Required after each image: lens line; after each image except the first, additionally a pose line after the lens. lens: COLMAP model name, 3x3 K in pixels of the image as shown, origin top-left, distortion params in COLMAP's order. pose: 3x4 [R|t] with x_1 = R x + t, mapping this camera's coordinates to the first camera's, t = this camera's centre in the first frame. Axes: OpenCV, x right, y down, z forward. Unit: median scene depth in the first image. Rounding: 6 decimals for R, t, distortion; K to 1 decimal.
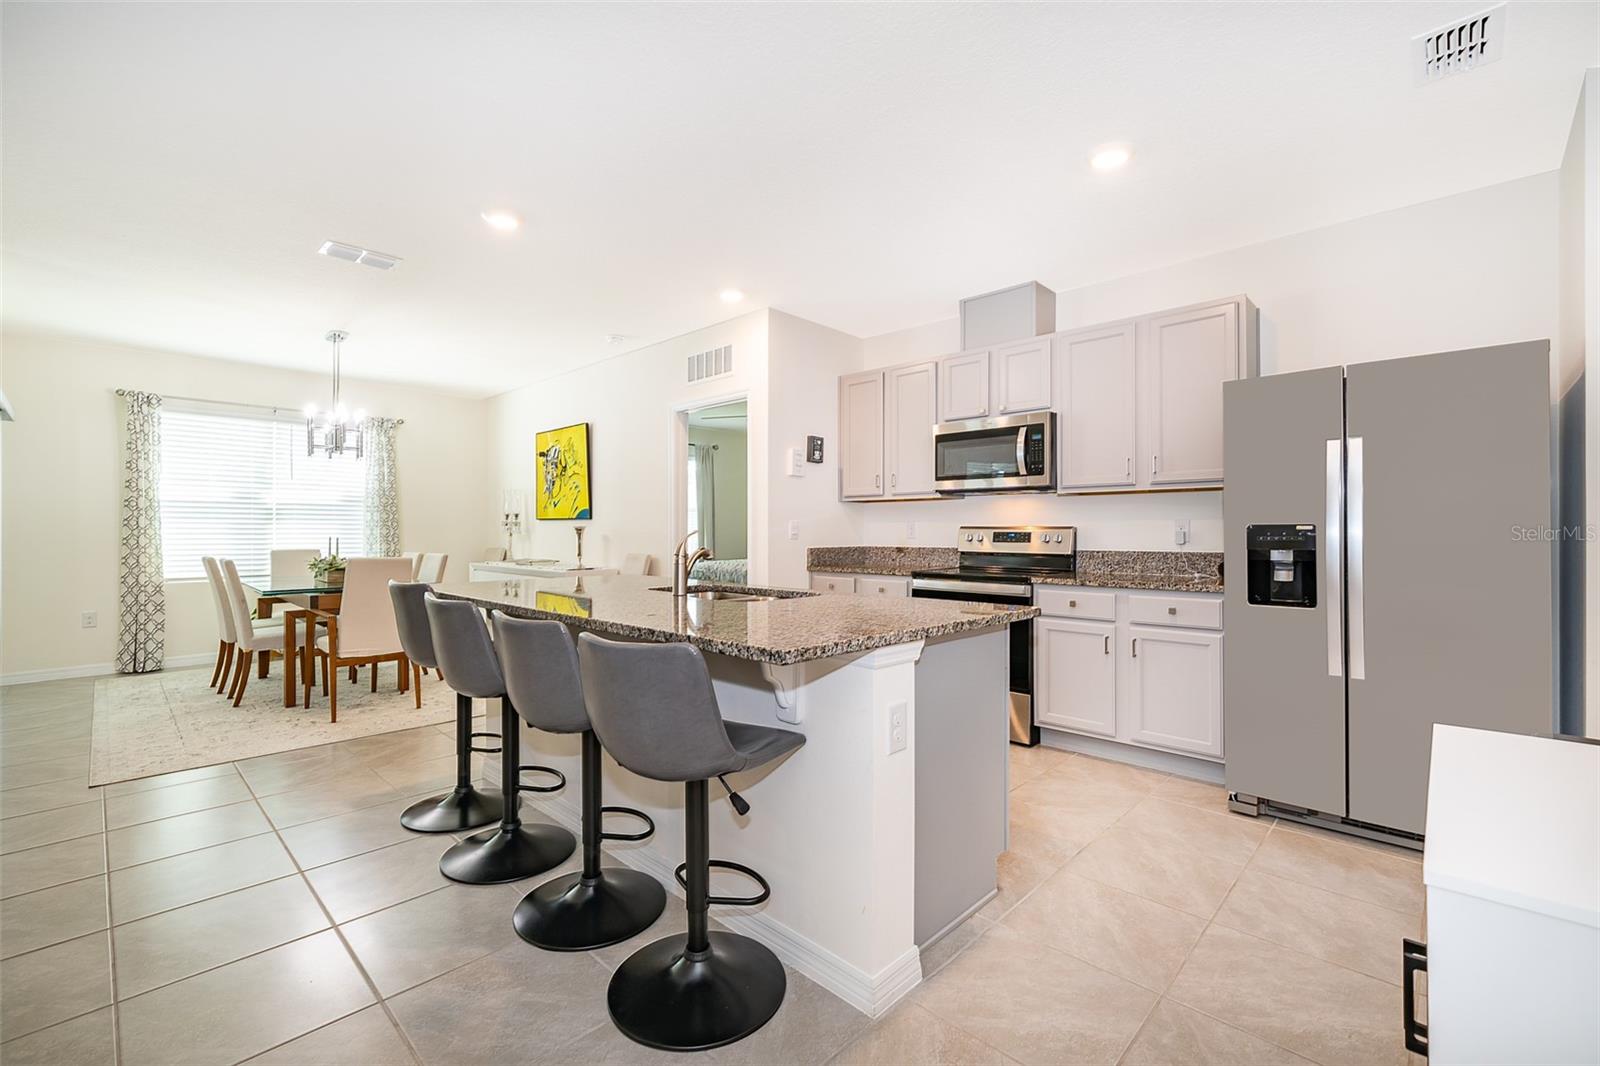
lens RADIAL K [[680.1, 0, 789.2], [0, 680.1, 532.4], [0, 0, 1]] dist [0.001443, 0.000428]
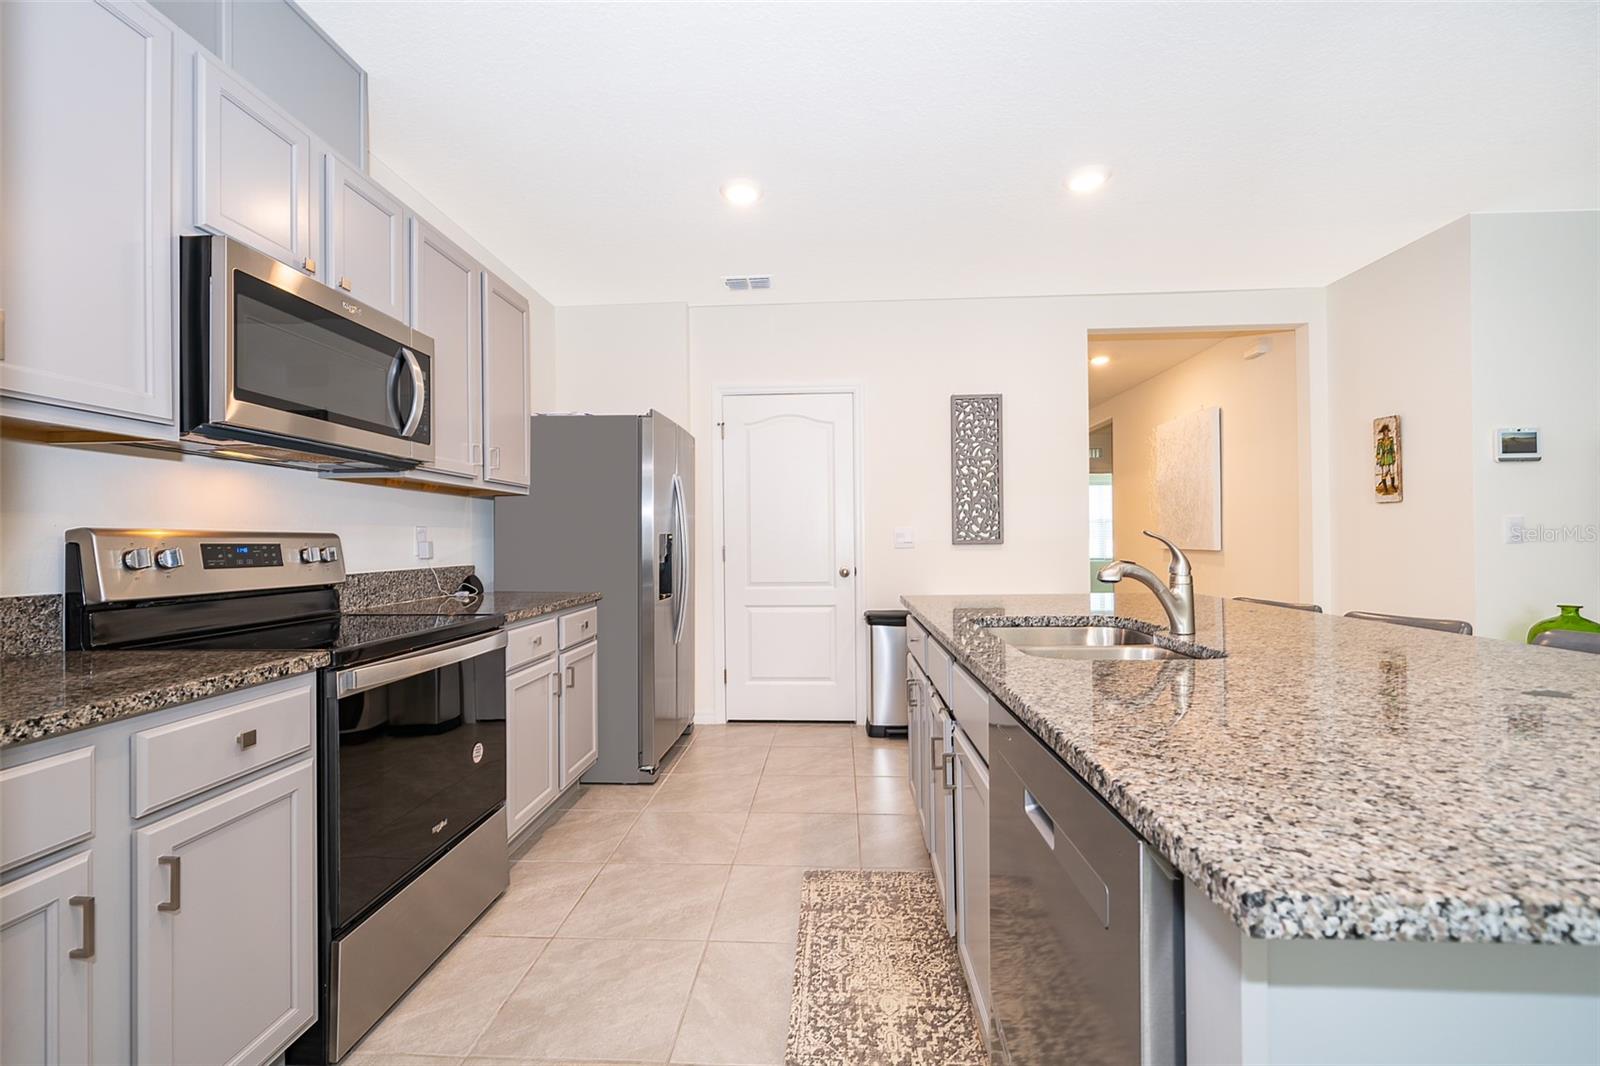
lens RADIAL K [[680.1, 0, 798.4], [0, 680.1, 537.4], [0, 0, 1]] dist [0.001443, 0.000428]
pose [[-0.649902, 0.010148, 0.759951, -0.235185], [0.010366, 0.999936, -0.004488, 0.001154], [-0.759948, 0.004961, -0.649965, 0.986883]]
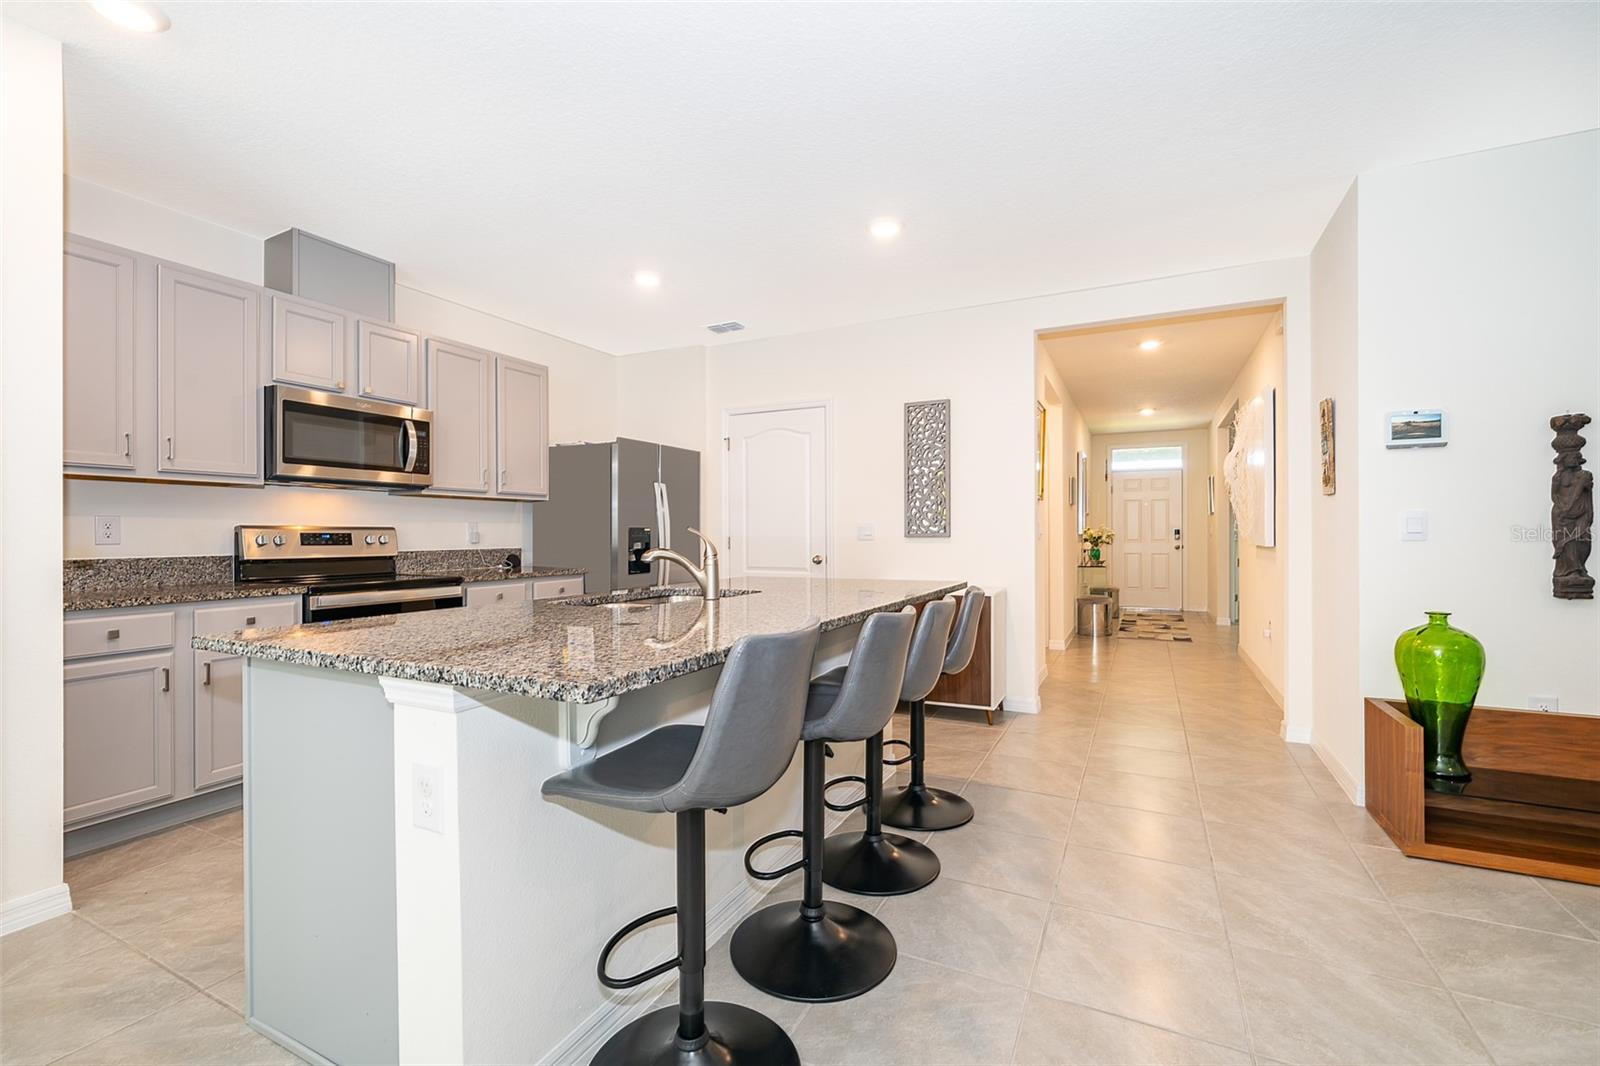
lens RADIAL K [[680.1, 0, 791.7], [0, 680.1, 533.6], [0, 0, 1]] dist [0.001443, 0.000428]
pose [[-0.290892, 0.001364, 0.956755, -0.620180], [0.004231, 0.999991, -0.000139, 0.002746], [-0.956747, 0.004007, -0.290895, 0.680164]]
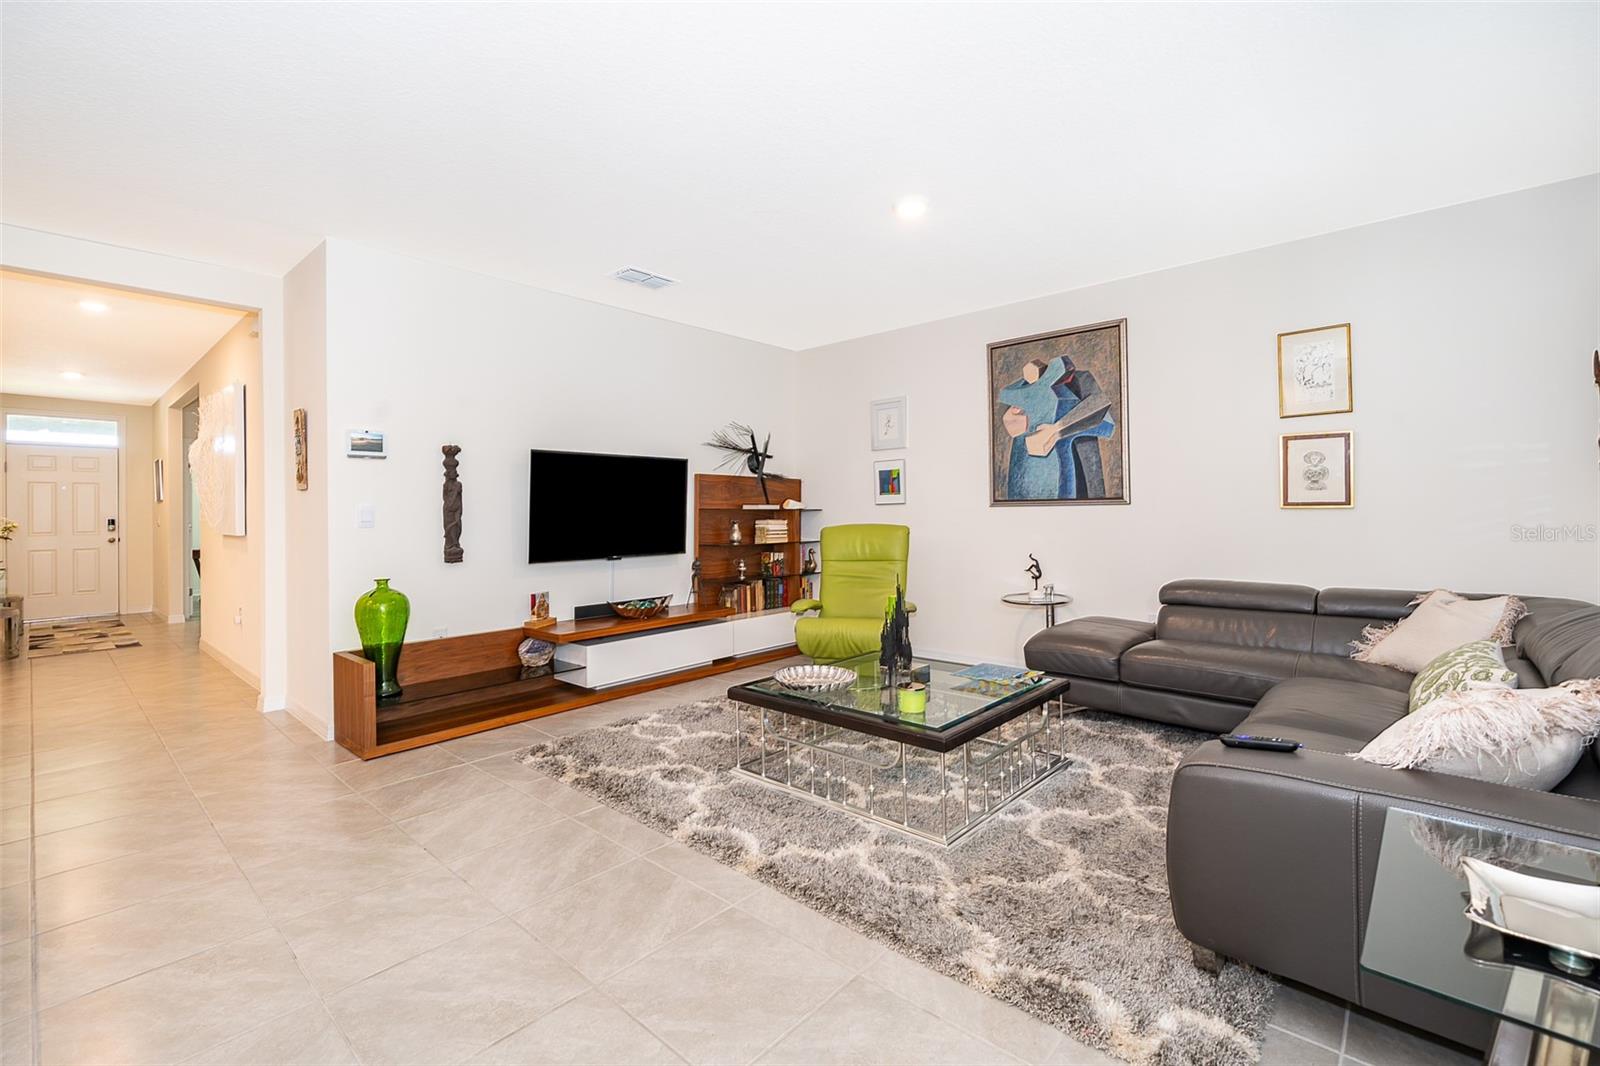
lens RADIAL K [[680.1, 0, 791.6], [0, 680.1, 510.5], [0, 0, 1]] dist [0.001443, 0.000428]
pose [[-0.999126, 0.011275, -0.040240, -0.676244], [0.011486, 0.999921, -0.005011, 0.000435], [0.040180, -0.005468, -0.999177, 0.807958]]
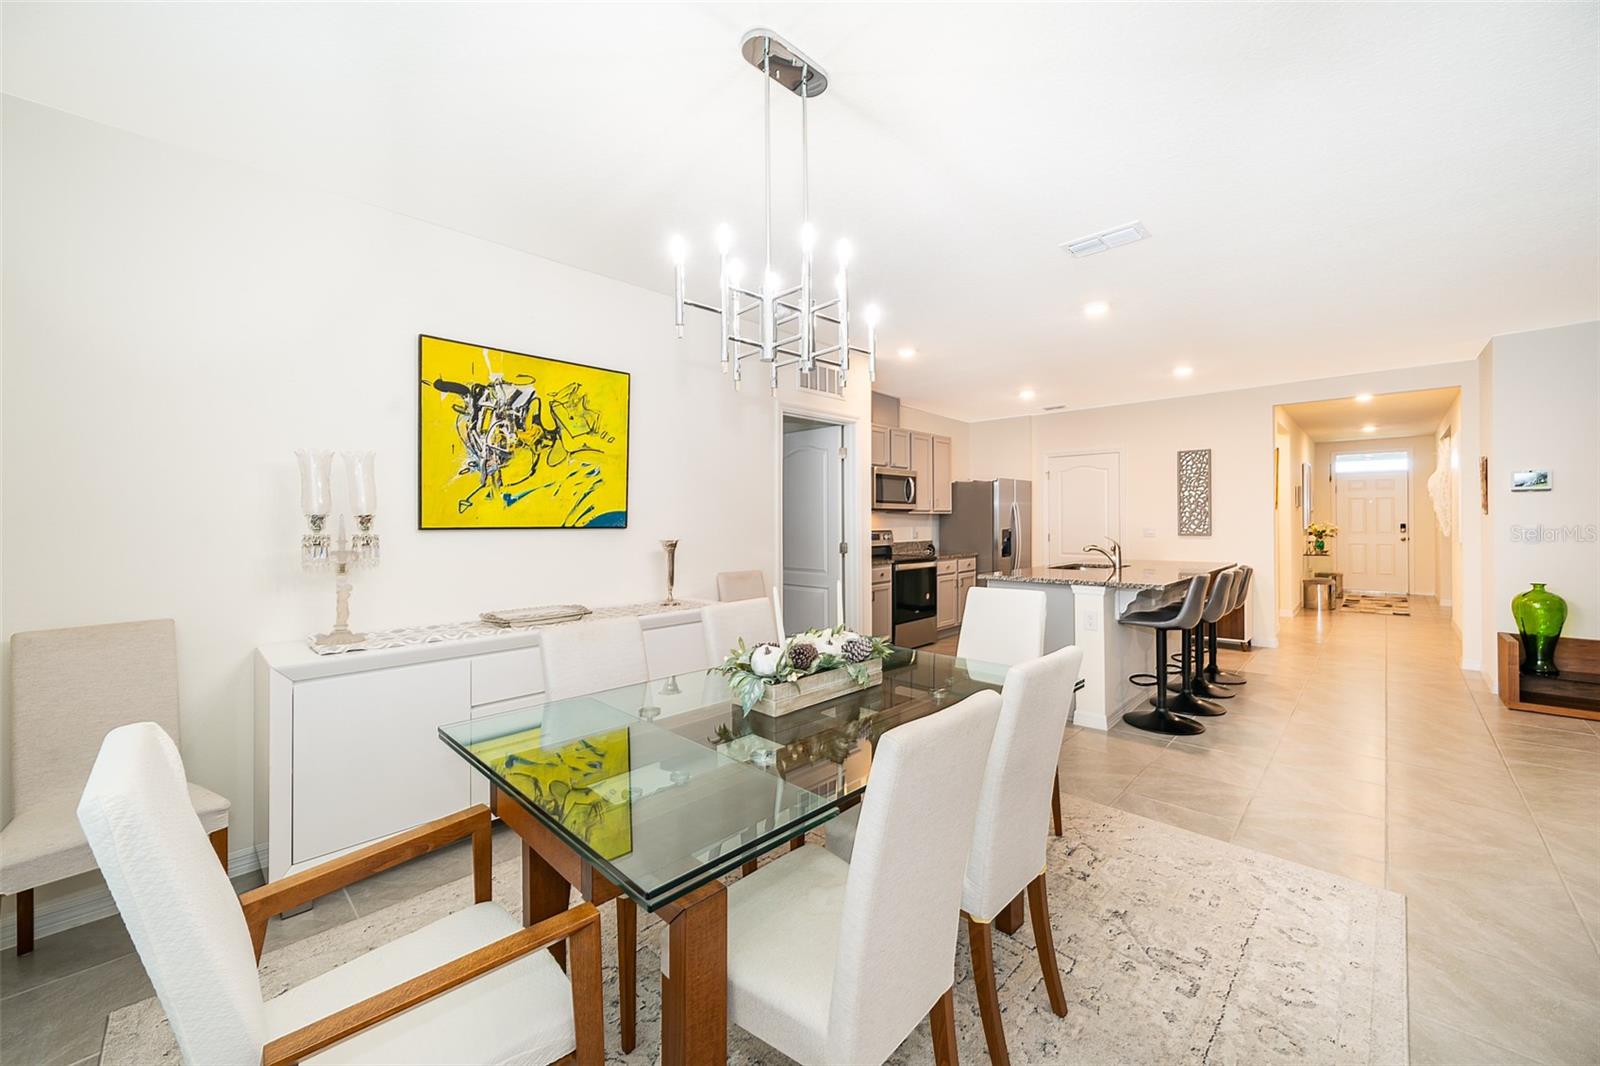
lens RADIAL K [[618.1, 0, 807.5], [0, 618.1, 516.7], [0, 0, 1]] dist [-0.004773, 0.000519]
pose [[-0.020757, 0.004753, 0.999773, -1.180645], [0.005419, 0.999975, -0.004641, -0.036550], [-0.999770, 0.005322, -0.020782, 1.162485]]
